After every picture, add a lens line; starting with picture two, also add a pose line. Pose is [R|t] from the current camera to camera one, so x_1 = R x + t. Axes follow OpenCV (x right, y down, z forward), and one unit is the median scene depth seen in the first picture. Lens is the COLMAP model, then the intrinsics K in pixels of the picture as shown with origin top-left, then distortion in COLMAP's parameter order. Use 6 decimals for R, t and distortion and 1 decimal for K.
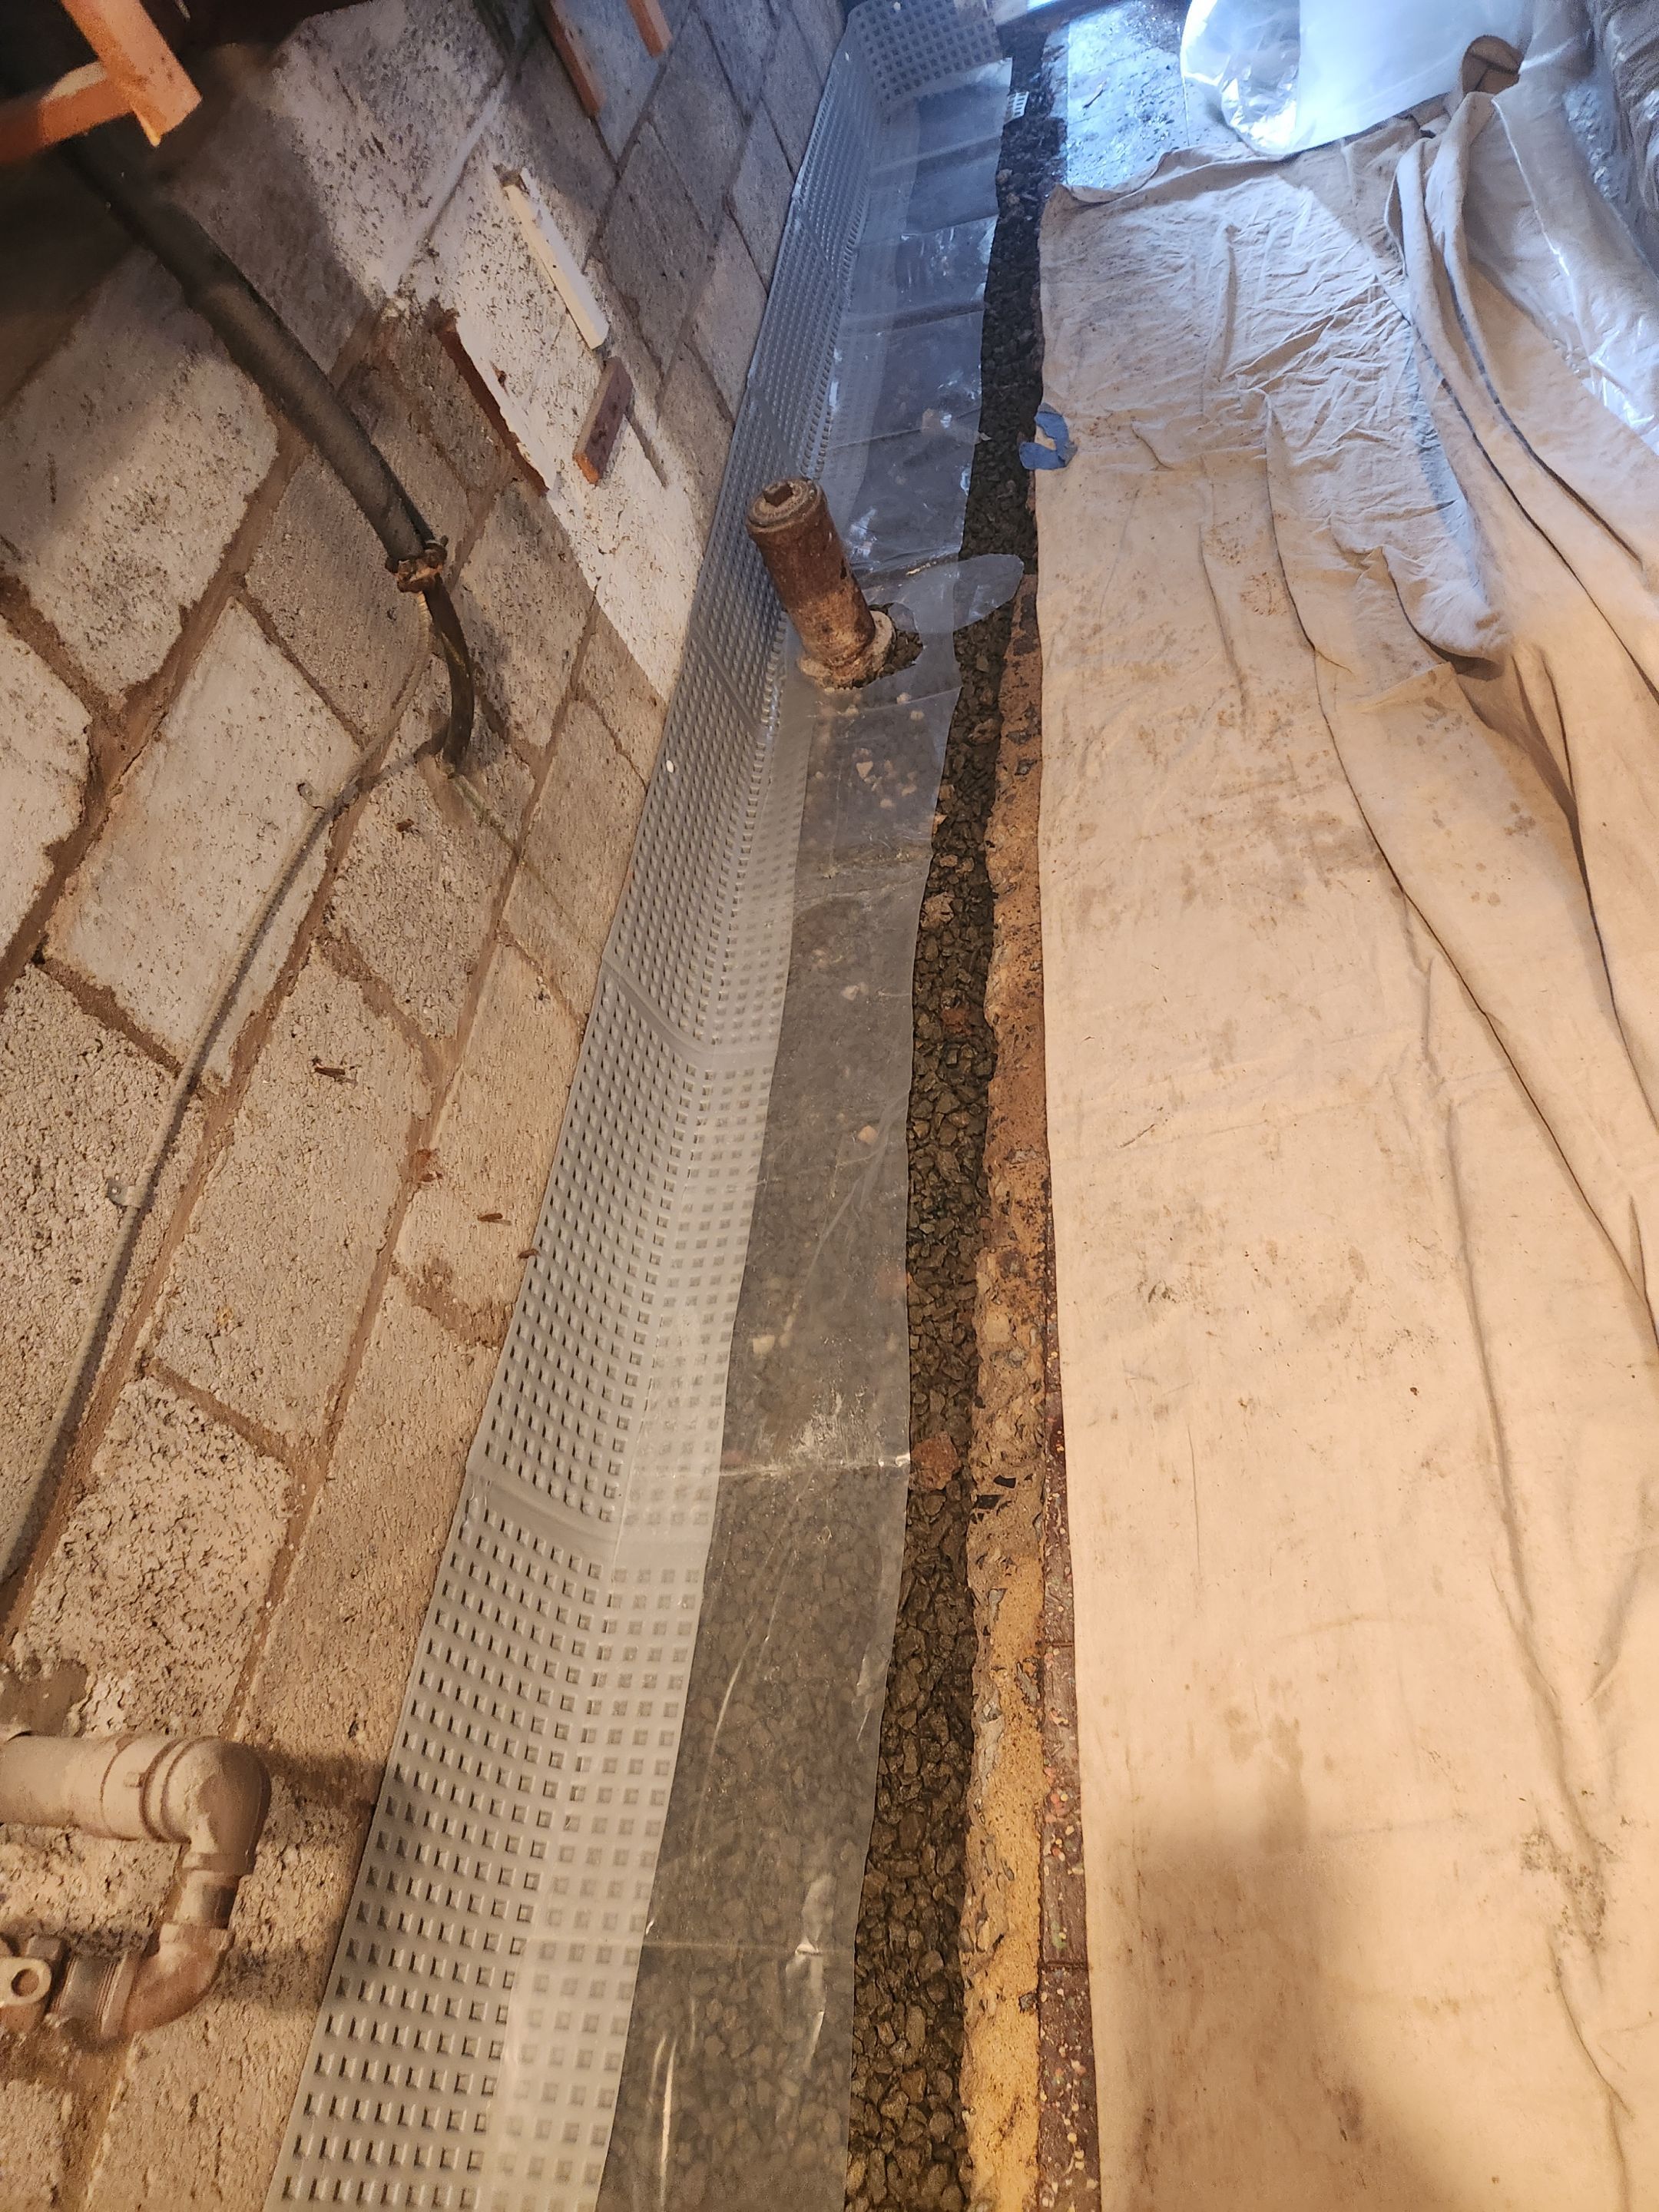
lens RADIAL K [[1466.3, 0, 870.6], [0, 1466.3, 1103.7], [0, 0, 1]] dist [0.069136, -0.059119]
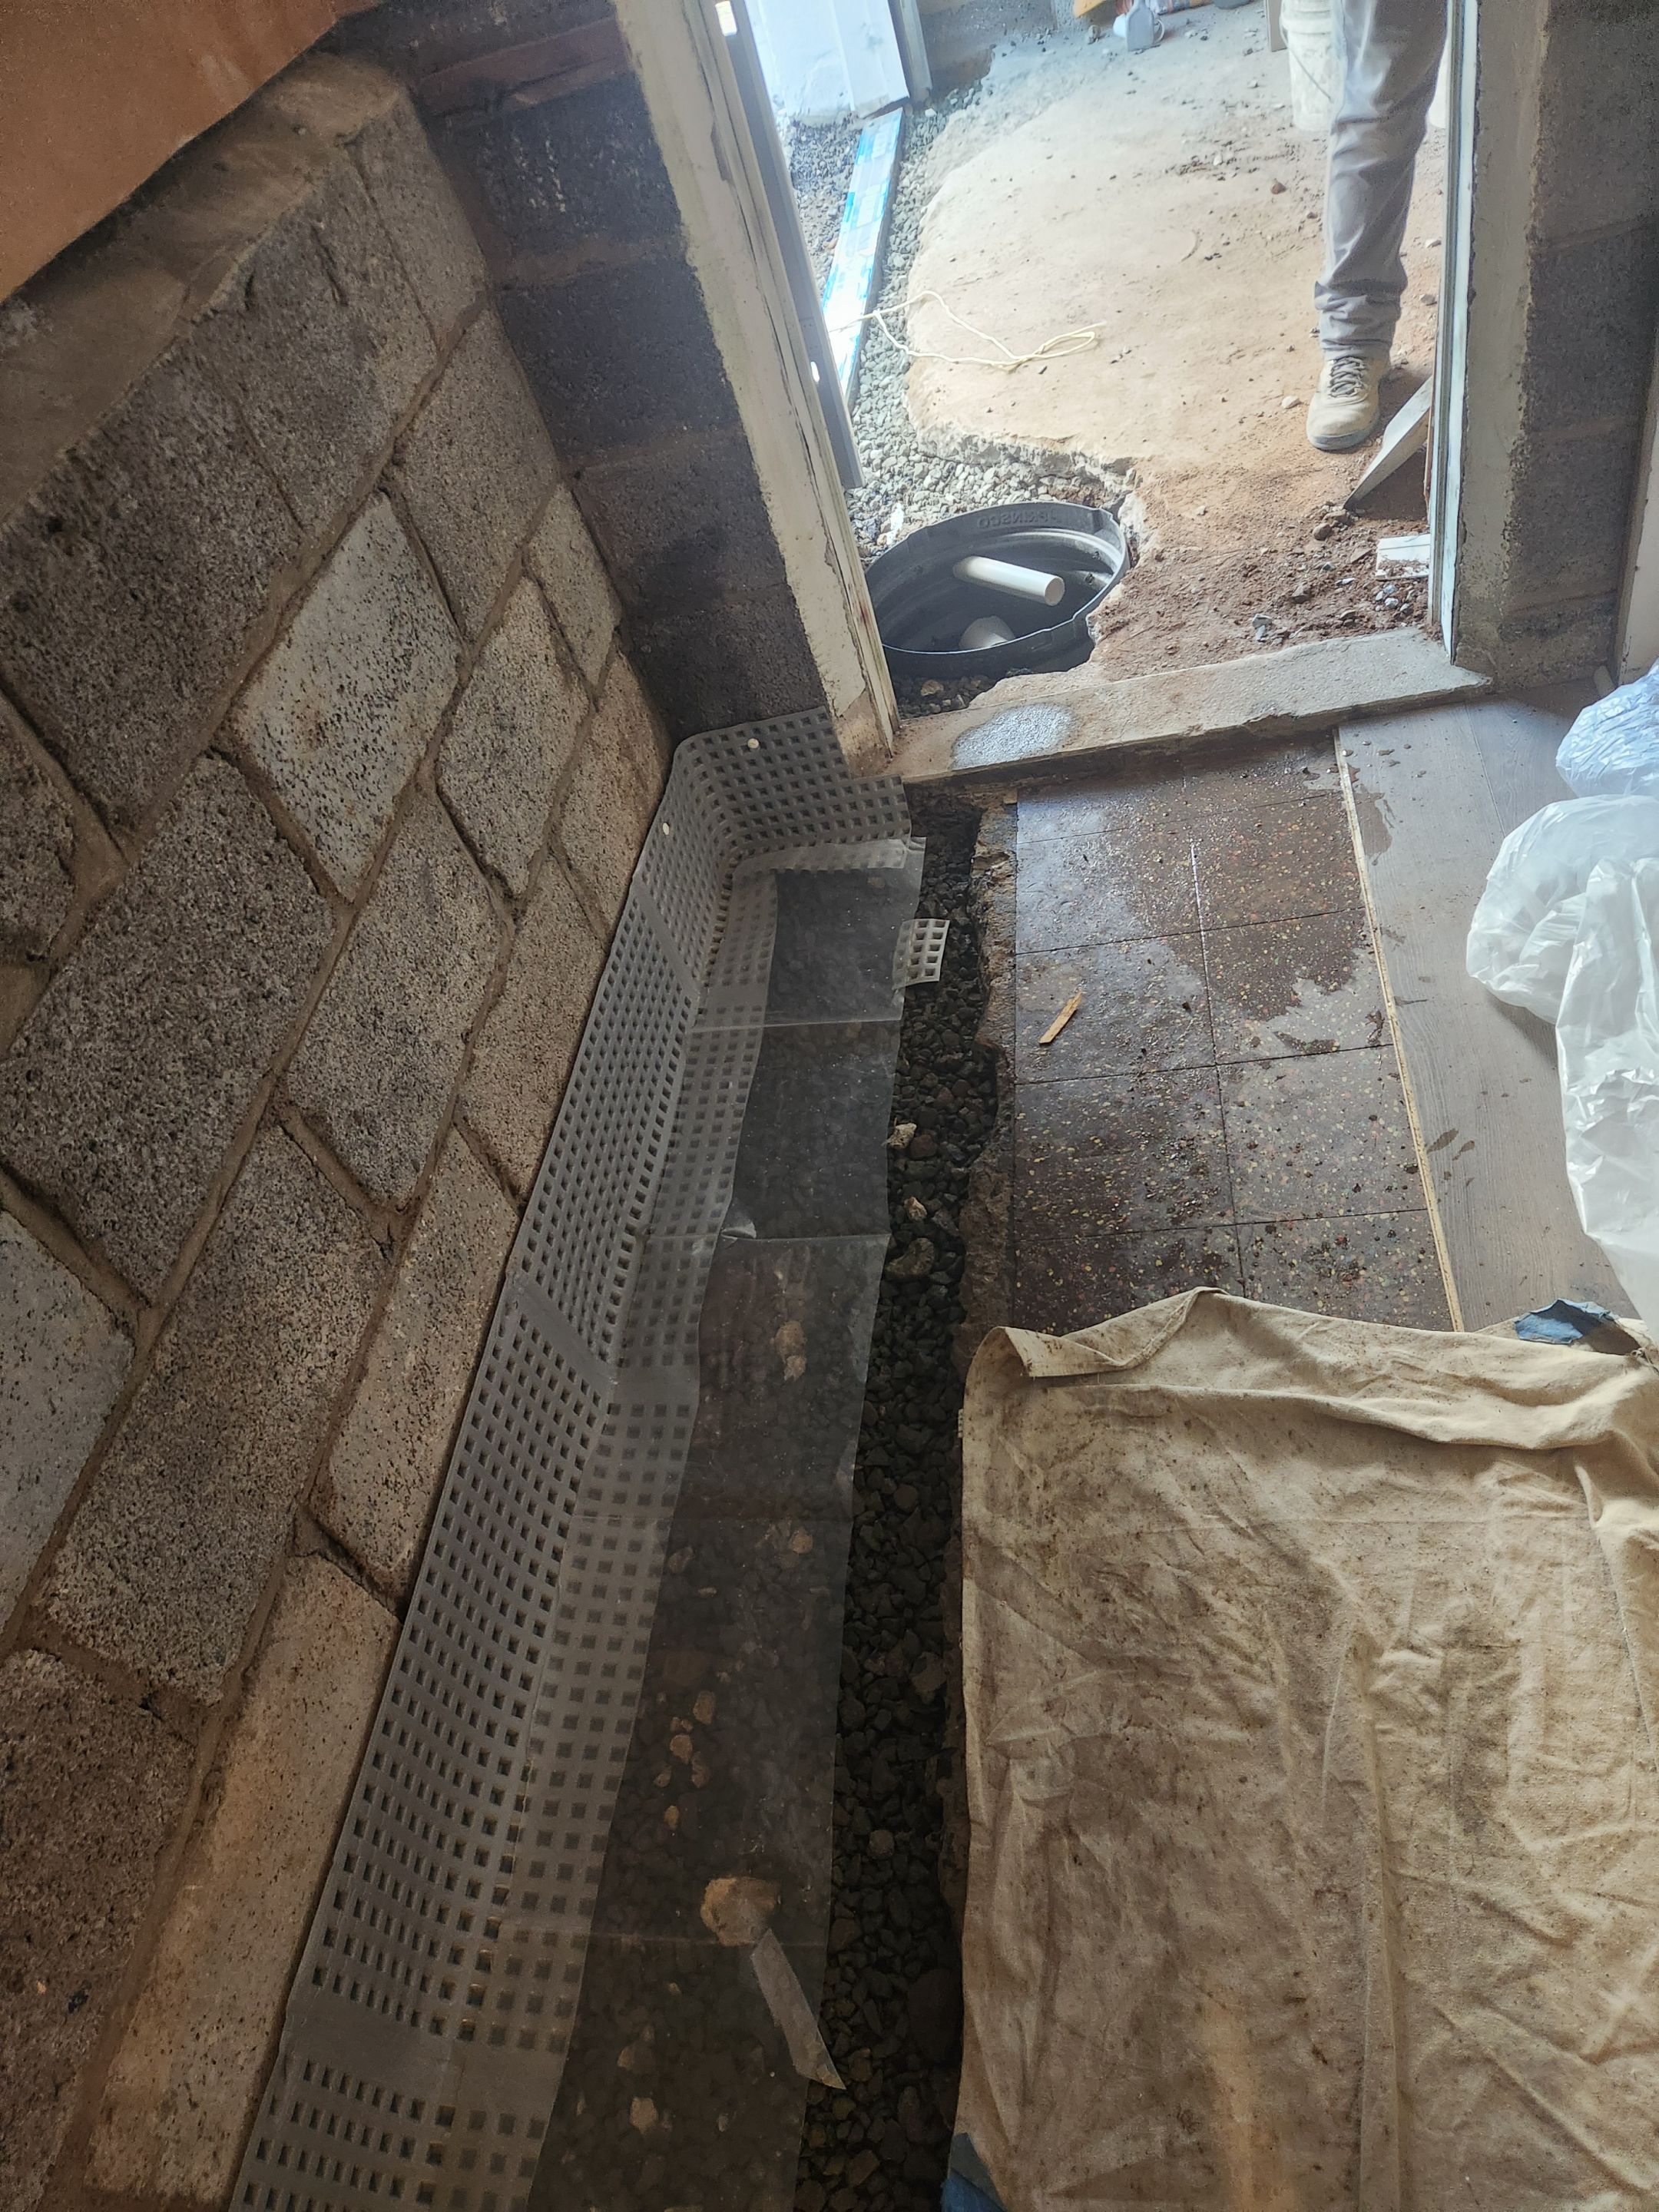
lens RADIAL K [[1469.5, 0, 848.4], [0, 1469.5, 1111.3], [0, 0, 1]] dist [0.083805, -0.083679]
pose [[0.993697, 0.073769, 0.084401, 0.022280], [-0.065088, 0.992720, -0.101347, -0.701360], [-0.091263, 0.095214, 0.991265, 0.521823]]
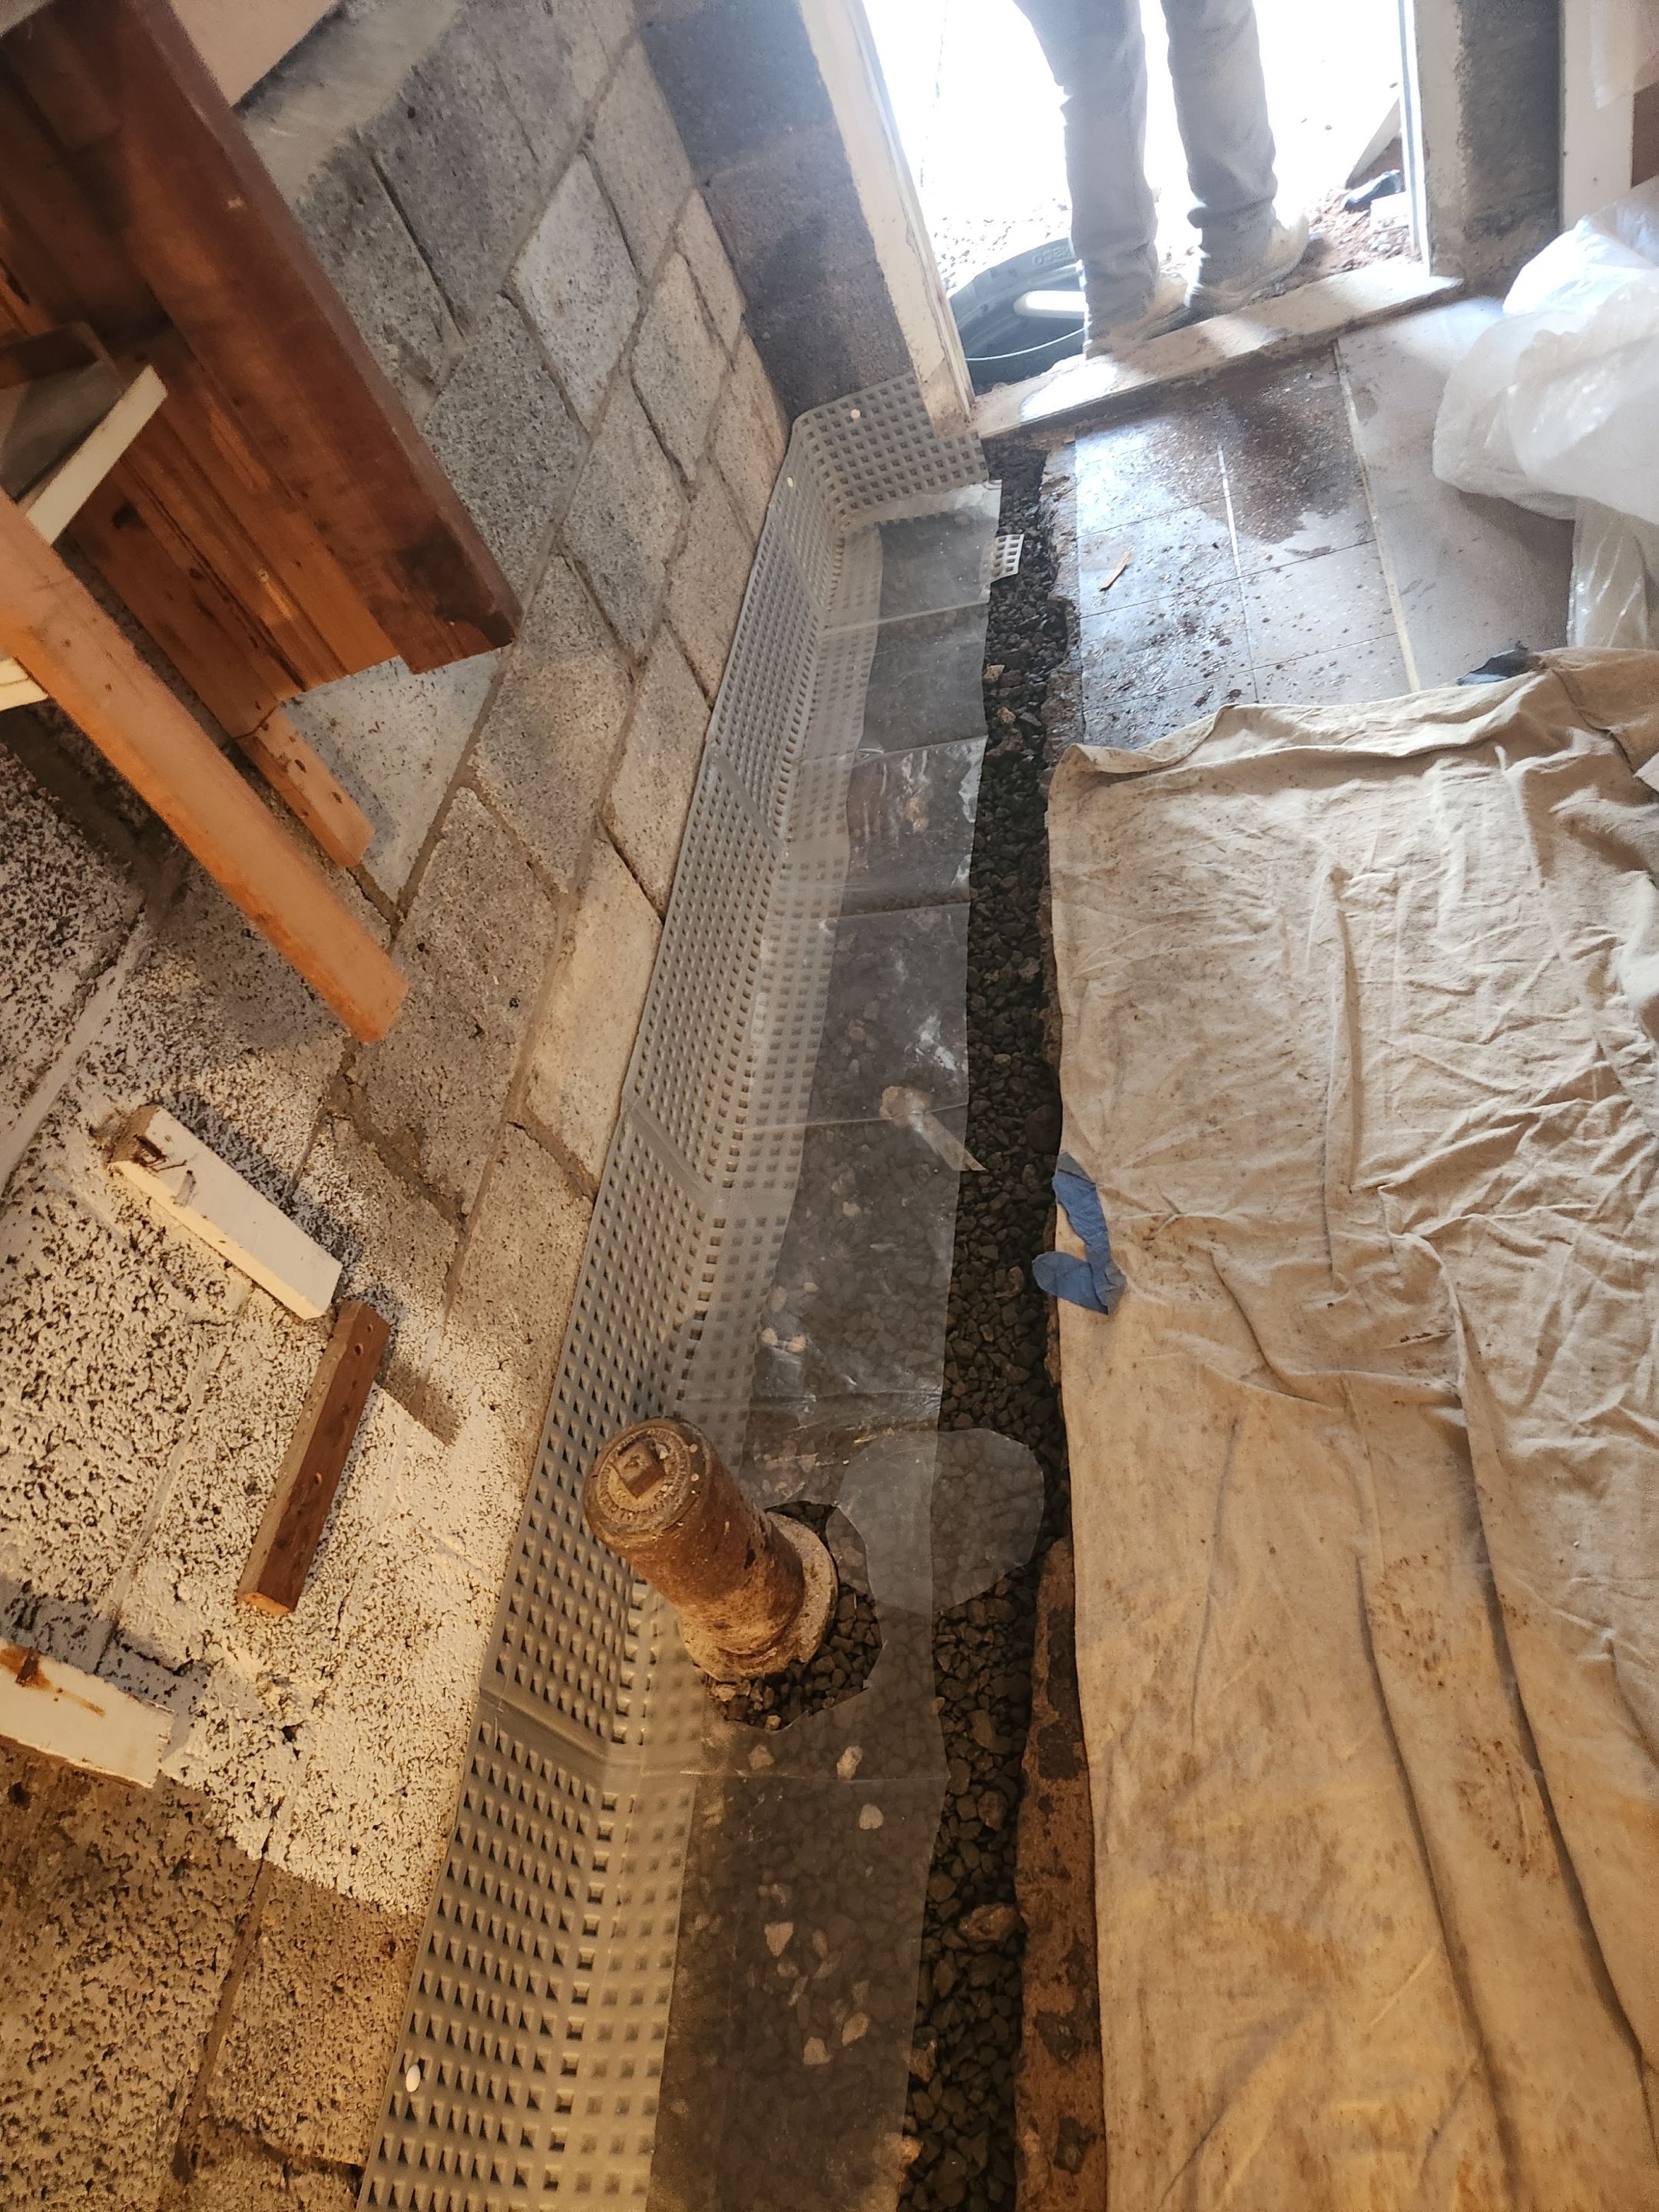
lens RADIAL K [[1462.7, 0, 829.5], [0, 1462.7, 1106.0], [0, 0, 1]] dist [0.075714, -0.068774]
pose [[0.999902, 0.013240, 0.004551, 0.007372], [-0.012911, 0.997737, -0.065987, -0.434424], [-0.005414, 0.065922, 0.997810, 0.335985]]
